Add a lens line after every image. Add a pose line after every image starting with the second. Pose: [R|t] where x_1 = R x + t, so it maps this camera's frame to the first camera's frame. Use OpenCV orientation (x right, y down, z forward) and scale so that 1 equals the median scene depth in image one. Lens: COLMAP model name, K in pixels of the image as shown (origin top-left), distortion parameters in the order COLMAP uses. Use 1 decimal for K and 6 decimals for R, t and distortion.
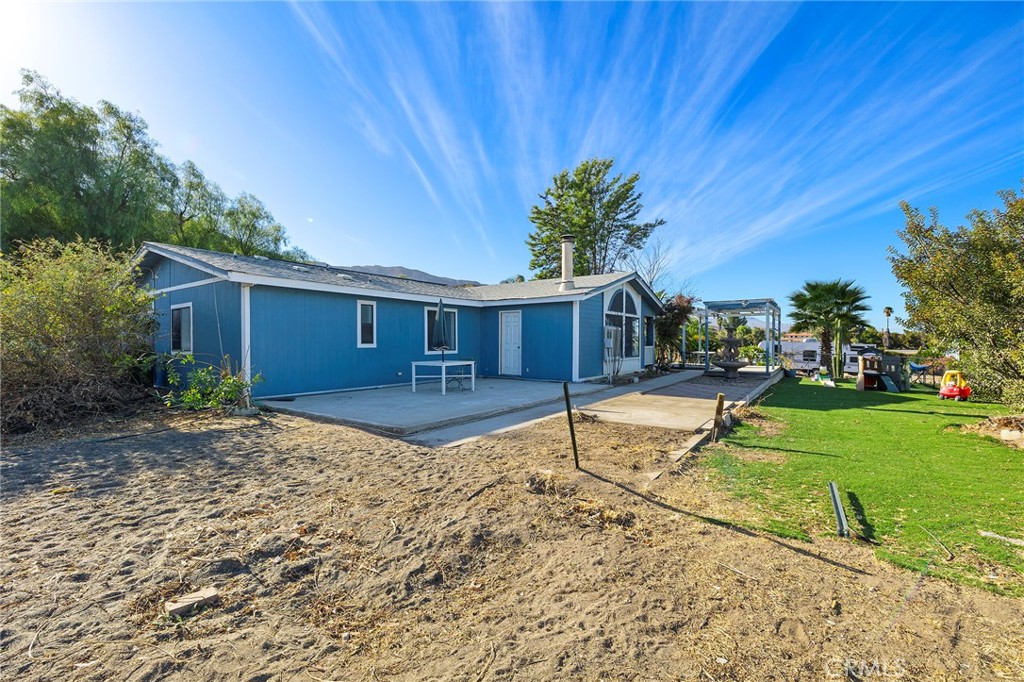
lens RADIAL K [[432.8, 0, 509.1], [0, 432.8, 343.1], [0, 0, 1]] dist [0.003731, 0.000329]
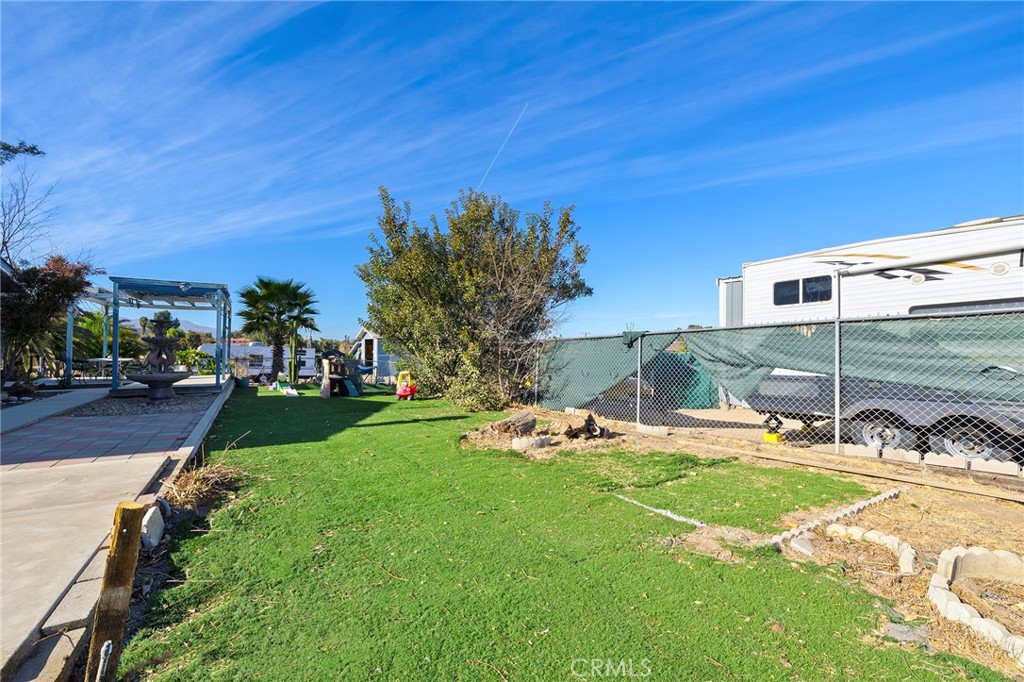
lens RADIAL K [[432.8, 0, 510.9], [0, 432.8, 341.2], [0, 0, 1]] dist [0.003731, 0.000329]
pose [[0.403812, 0.017213, 0.914680, 0.104536], [-0.001282, 0.999833, -0.018250, 0.005844], [-0.914841, 0.006197, 0.403766, 0.209266]]
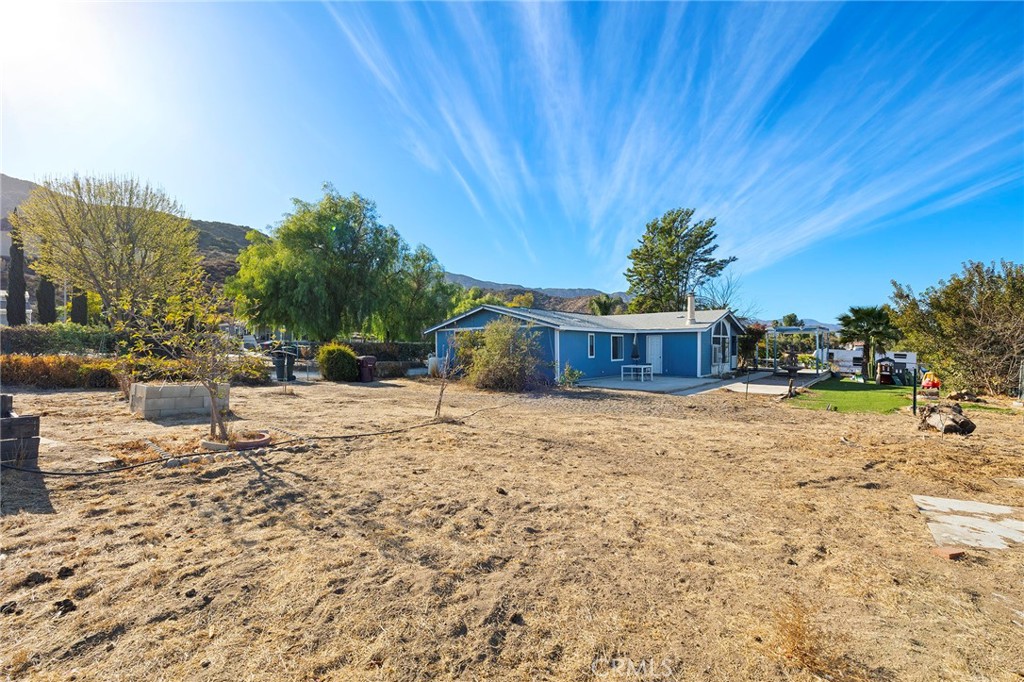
lens RADIAL K [[432.8, 0, 507.3], [0, 432.8, 344.9], [0, 0, 1]] dist [0.003731, 0.000329]
pose [[0.995041, 0.000509, -0.099464, -0.288717], [-0.000742, 0.999997, -0.002307, -0.024346], [0.099462, 0.002369, 0.995039, -0.534315]]
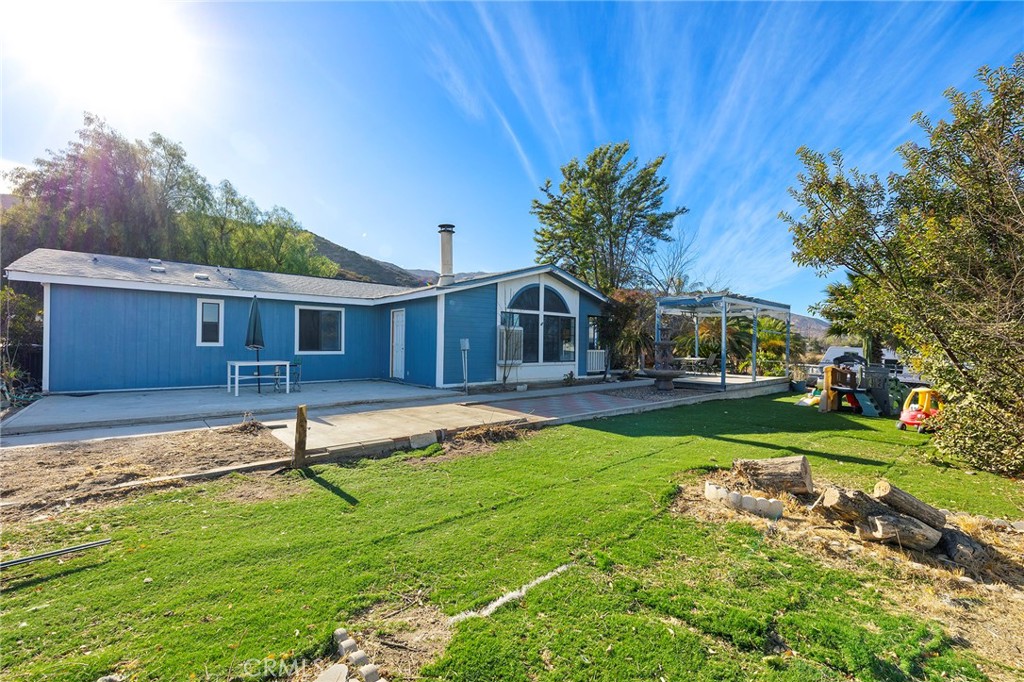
lens RADIAL K [[432.8, 0, 506.0], [0, 432.8, 350.6], [0, 0, 1]] dist [0.003731, 0.000329]
pose [[0.973159, 0.012109, -0.229813, 0.318810], [-0.010331, 0.999907, 0.008938, 0.002530], [0.229900, -0.006323, 0.973194, 0.106727]]
